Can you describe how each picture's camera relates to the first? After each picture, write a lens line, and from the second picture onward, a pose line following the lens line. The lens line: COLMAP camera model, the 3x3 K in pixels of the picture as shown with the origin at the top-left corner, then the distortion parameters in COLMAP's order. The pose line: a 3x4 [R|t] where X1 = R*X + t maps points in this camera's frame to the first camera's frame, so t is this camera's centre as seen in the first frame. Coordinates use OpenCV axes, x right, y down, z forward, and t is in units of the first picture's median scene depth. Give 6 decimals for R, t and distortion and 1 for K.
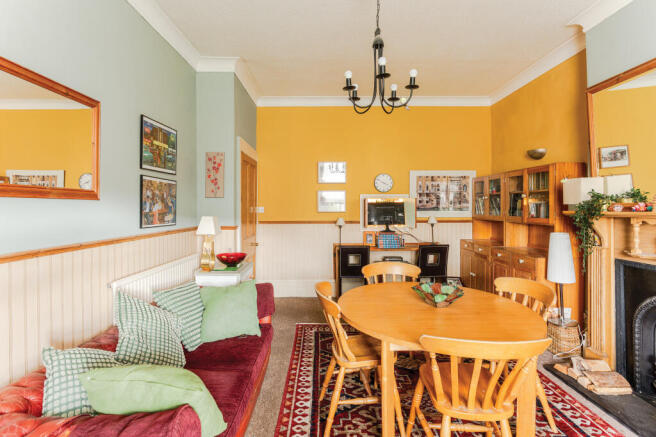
lens RADIAL K [[306.0, 0, 327.3], [0, 306.0, 212.2], [0, 0, 1]] dist [0.001426, 0.000047]
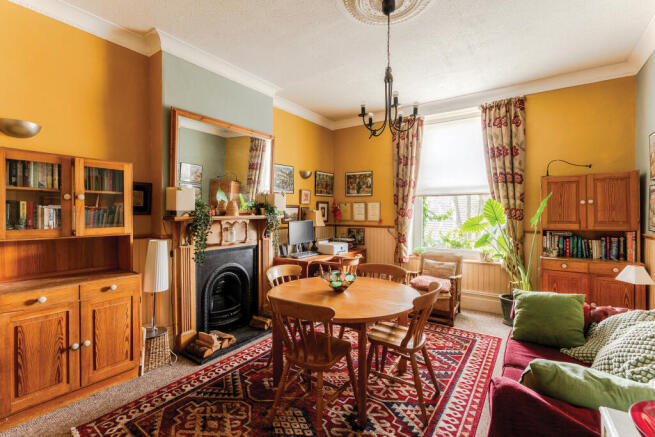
lens RADIAL K [[305.5, 0, 326.4], [0, 305.5, 215.3], [0, 0, 1]] dist [0.001426, 0.000047]
pose [[-0.818109, 0.004230, 0.575047, -0.325618], [0.012089, 0.999878, 0.009844, -0.019039], [-0.574936, 0.015005, -0.818061, 2.044404]]
